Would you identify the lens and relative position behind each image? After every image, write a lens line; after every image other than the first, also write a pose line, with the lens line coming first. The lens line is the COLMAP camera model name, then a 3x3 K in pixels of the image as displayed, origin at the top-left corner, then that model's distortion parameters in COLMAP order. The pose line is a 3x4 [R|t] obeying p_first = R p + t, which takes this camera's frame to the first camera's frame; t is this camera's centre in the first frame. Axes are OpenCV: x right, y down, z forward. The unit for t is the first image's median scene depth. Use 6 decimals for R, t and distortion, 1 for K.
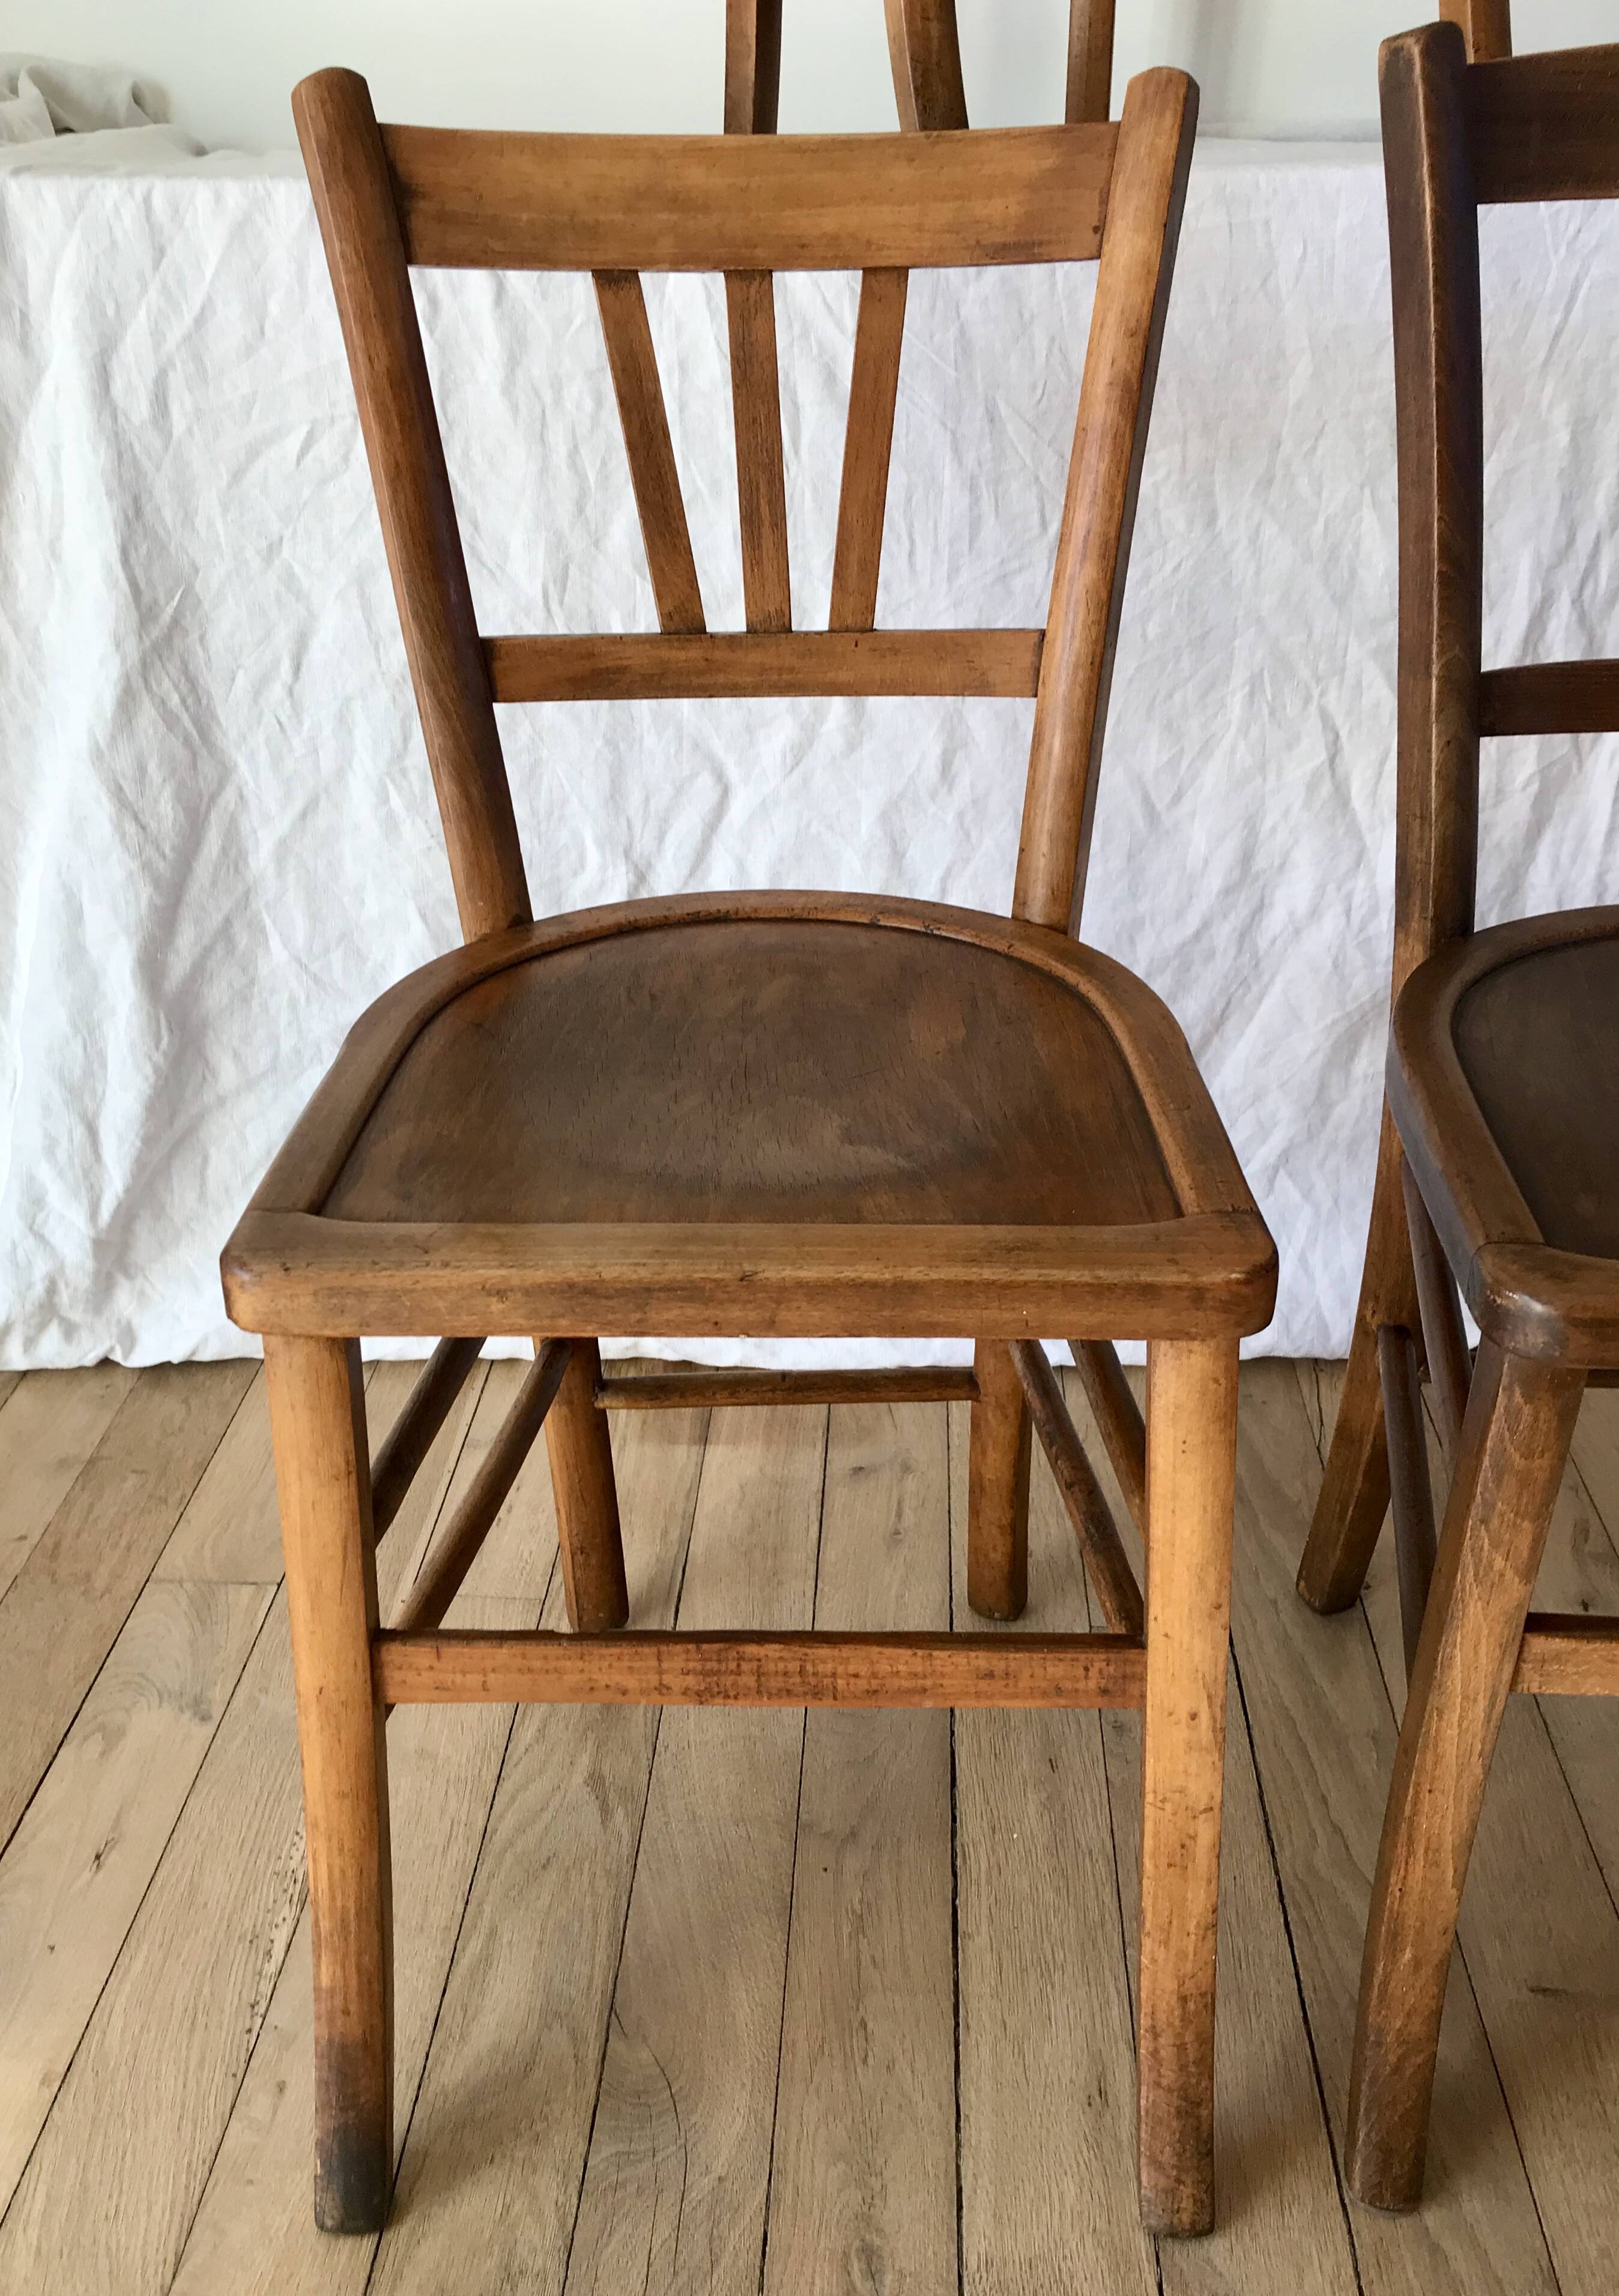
lens RADIAL K [[1994.4, 0, 760.4], [0, 1994.4, 1130.6], [0, 0, 1]] dist [0.032771, -0.031905]
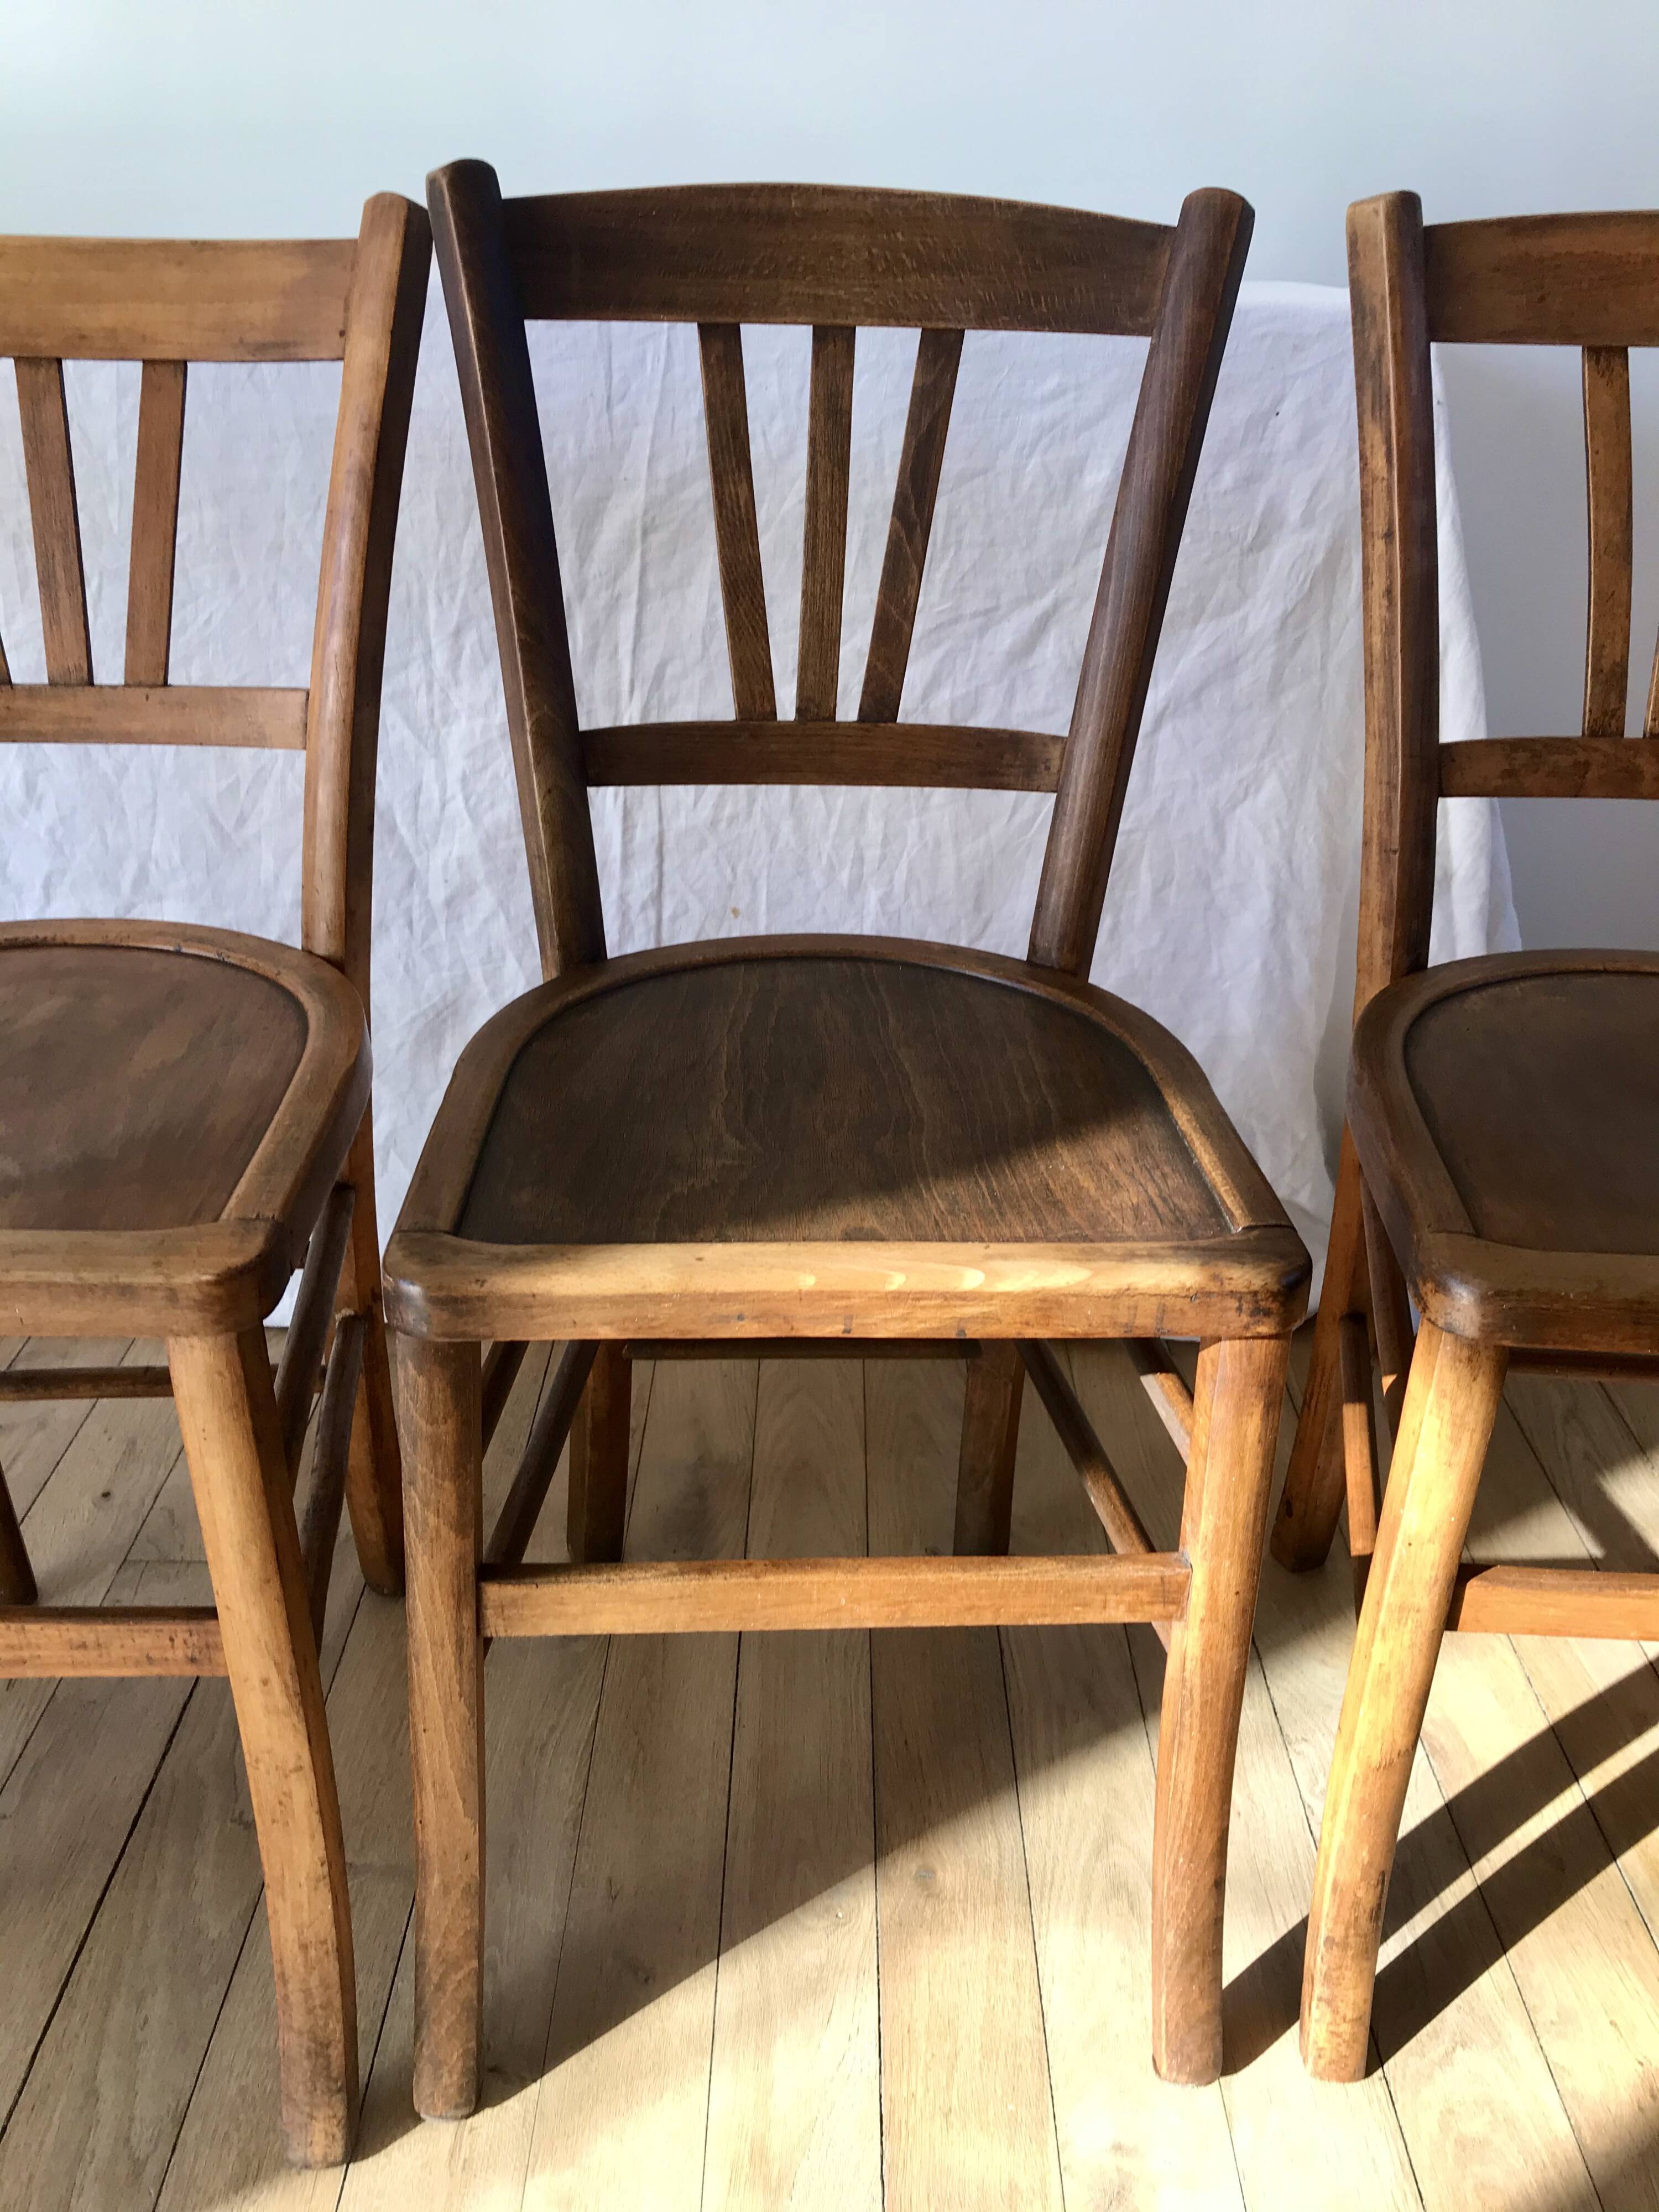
lens RADIAL K [[1825.4, 0, 836.6], [0, 1825.4, 1086.8], [0, 0, 1]] dist [0.038327, -0.039009]
pose [[0.998563, 0.012745, 0.052046, 0.387340], [-0.011179, 0.999479, -0.030268, -0.004203], [-0.052405, 0.029643, 0.998186, -0.018600]]
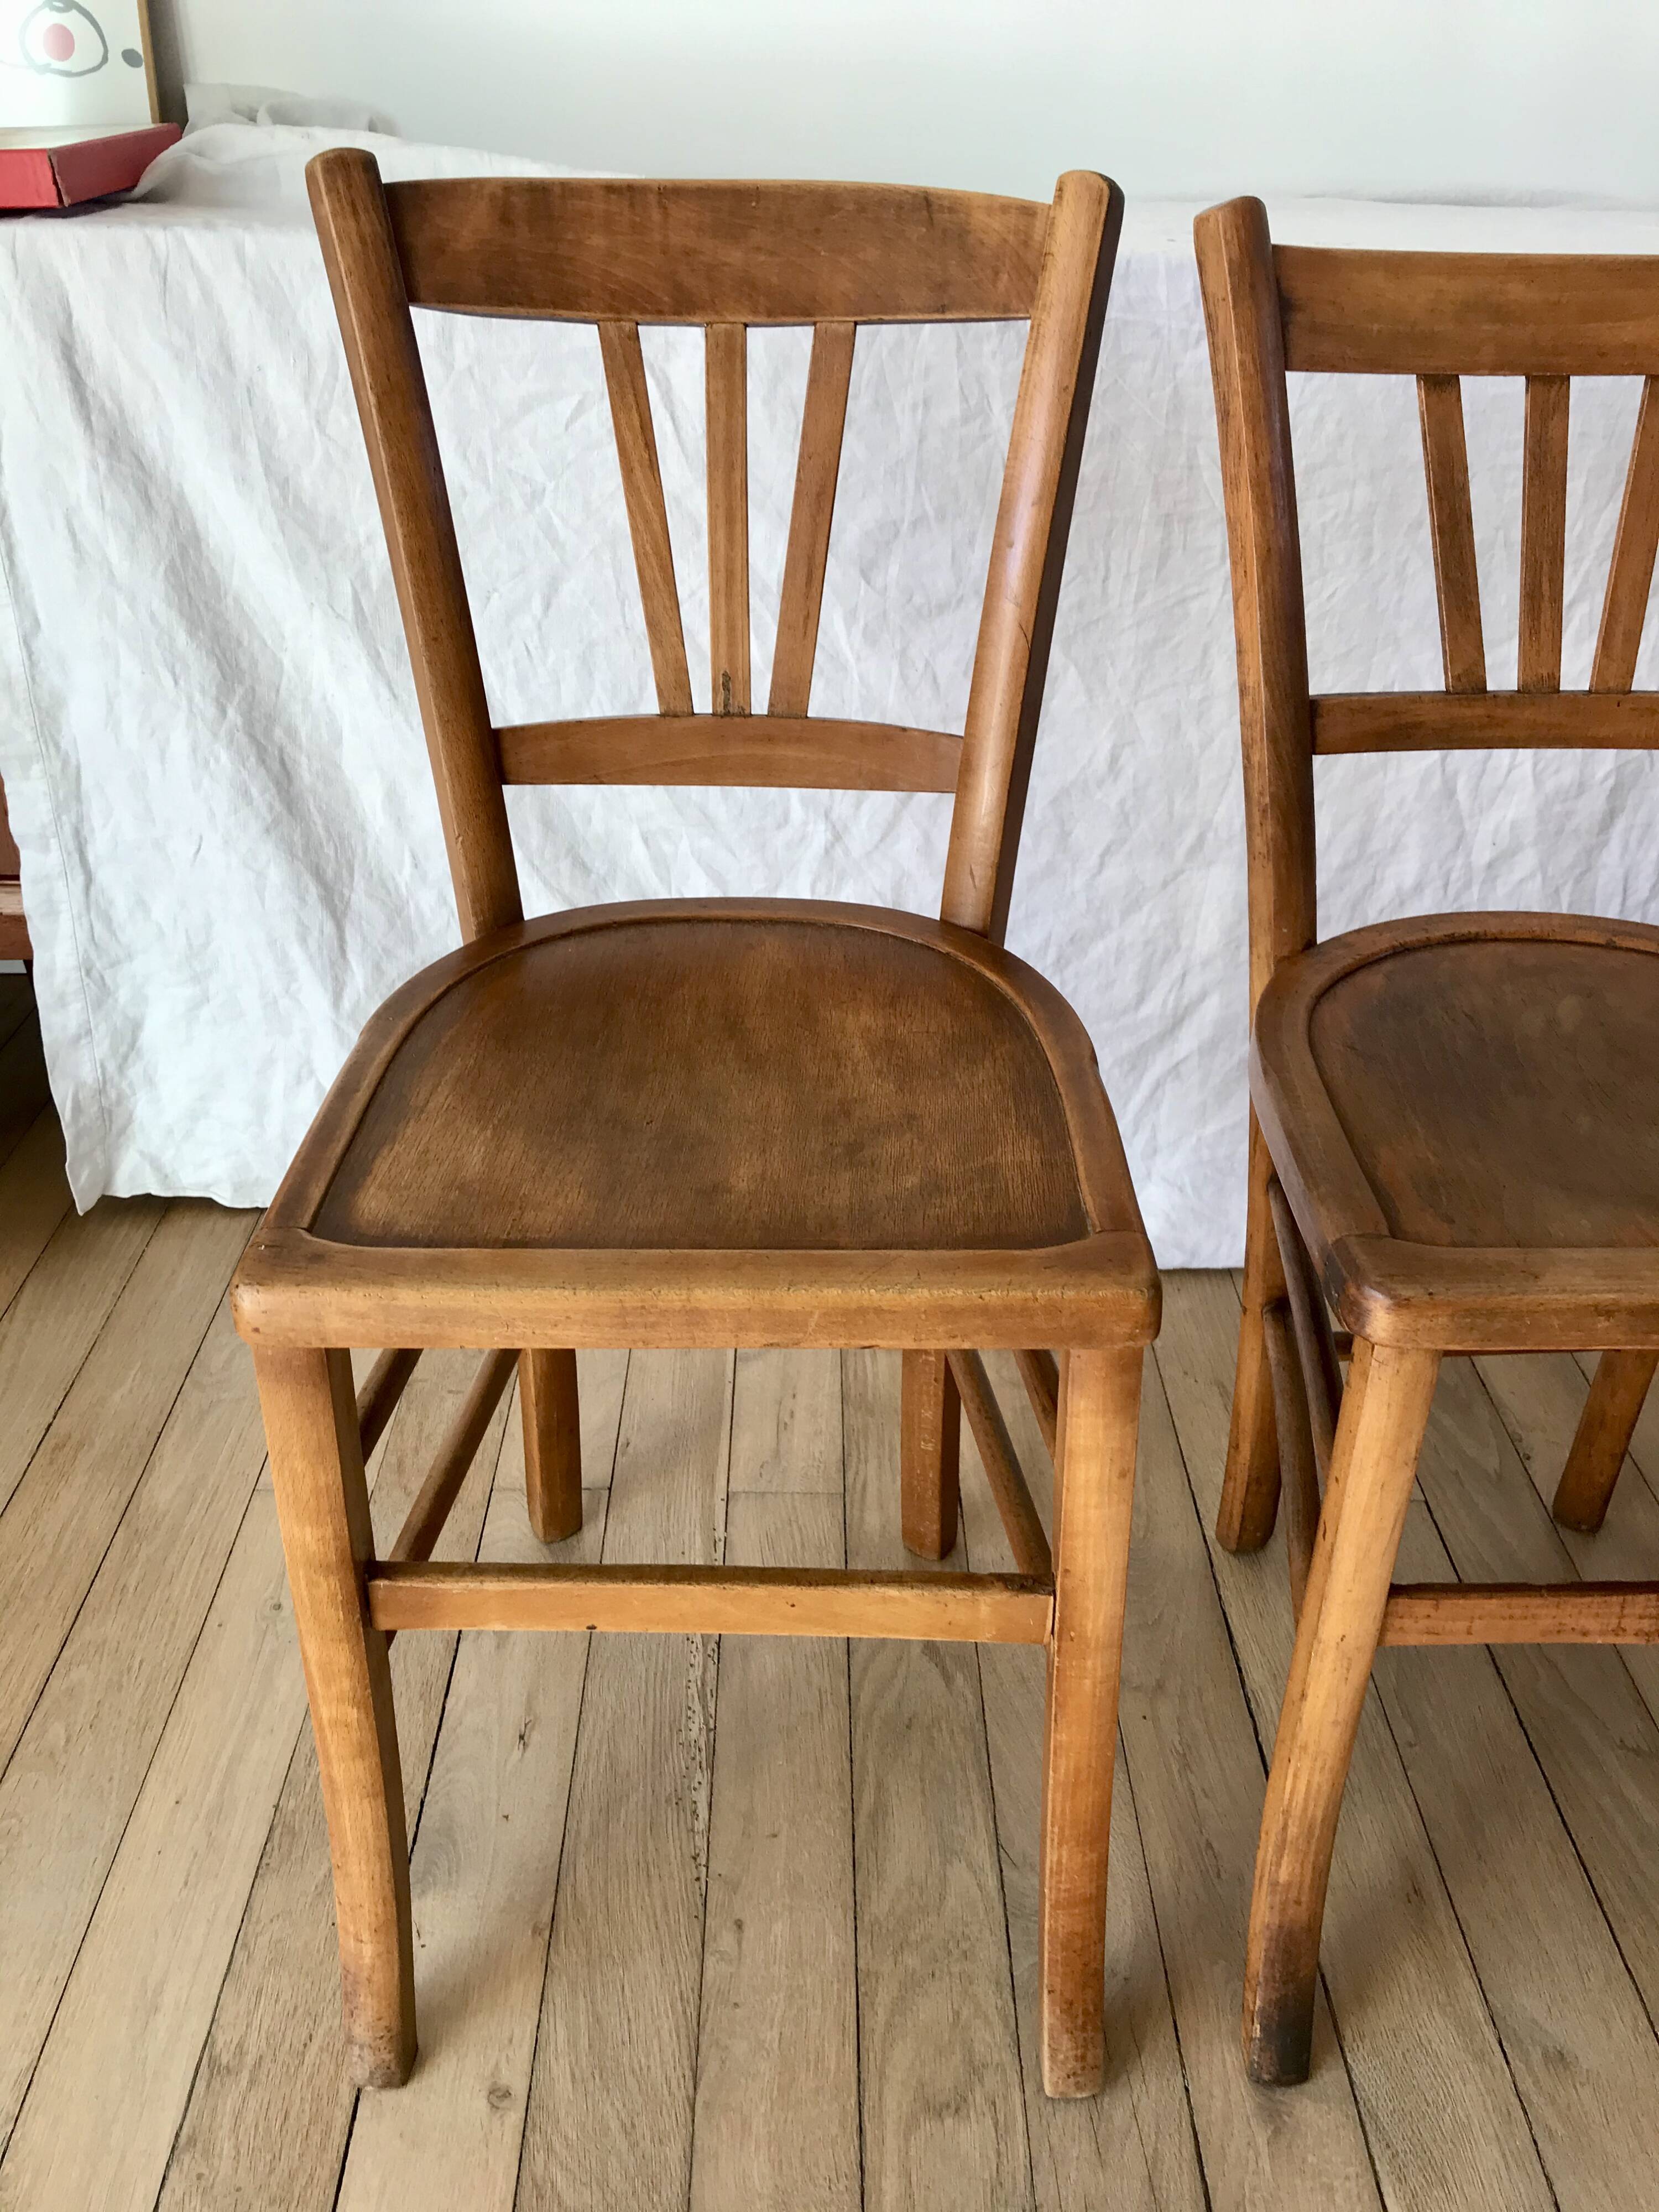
lens RADIAL K [[1825.4, 0, 835.6], [0, 1825.4, 1089.9], [0, 0, 1]] dist [0.038327, -0.039009]
pose [[0.997799, -0.002961, 0.066240, -0.483197], [0.000210, 0.999139, 0.041497, -0.069105], [-0.066306, -0.041392, 0.996940, -0.027126]]
